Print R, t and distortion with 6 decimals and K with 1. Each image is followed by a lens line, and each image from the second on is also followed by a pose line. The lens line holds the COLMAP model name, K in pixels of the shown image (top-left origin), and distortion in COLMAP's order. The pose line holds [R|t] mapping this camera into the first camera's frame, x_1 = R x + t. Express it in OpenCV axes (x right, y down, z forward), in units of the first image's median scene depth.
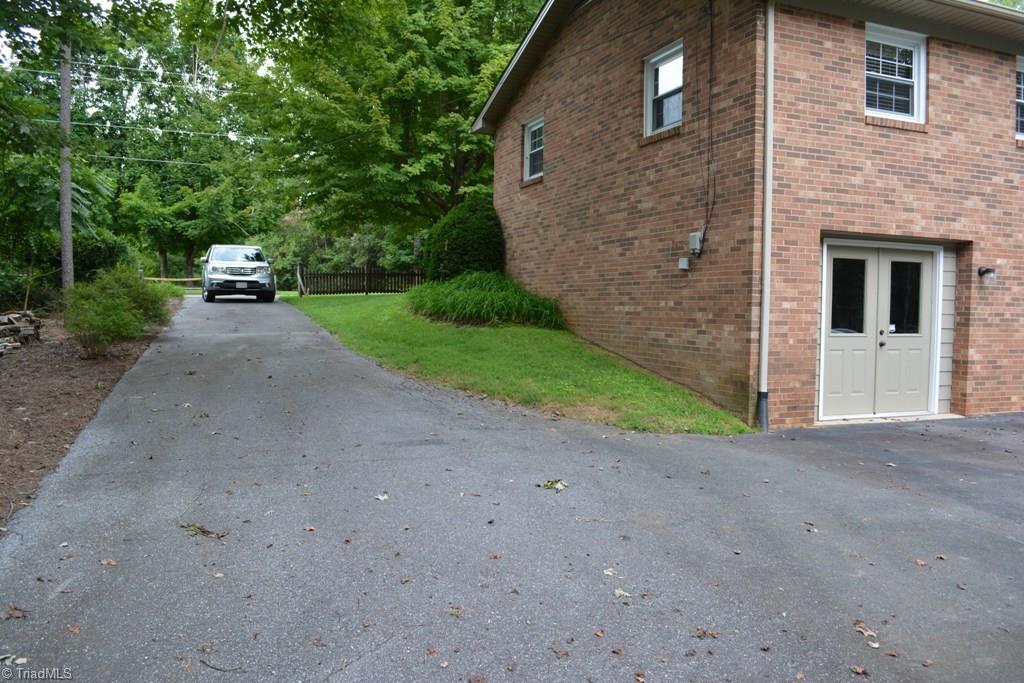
lens RADIAL K [[804.7, 0, 506.1], [0, 804.7, 343.5], [0, 0, 1]] dist [-0.087255, 0.017410]
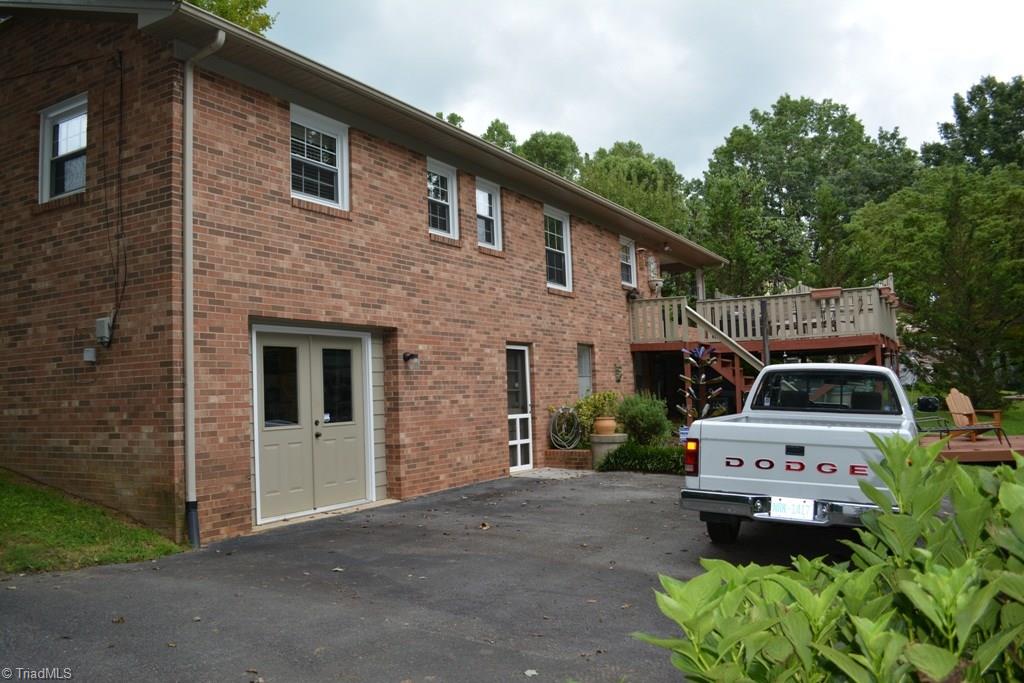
lens RADIAL K [[804.7, 0, 506.1], [0, 804.7, 343.5], [0, 0, 1]] dist [-0.087255, 0.017410]
pose [[0.776118, -0.003490, 0.630579, 0.044142], [0.075669, 0.993274, -0.087637, -0.007362], [-0.626032, 0.115732, 0.771162, 0.100803]]
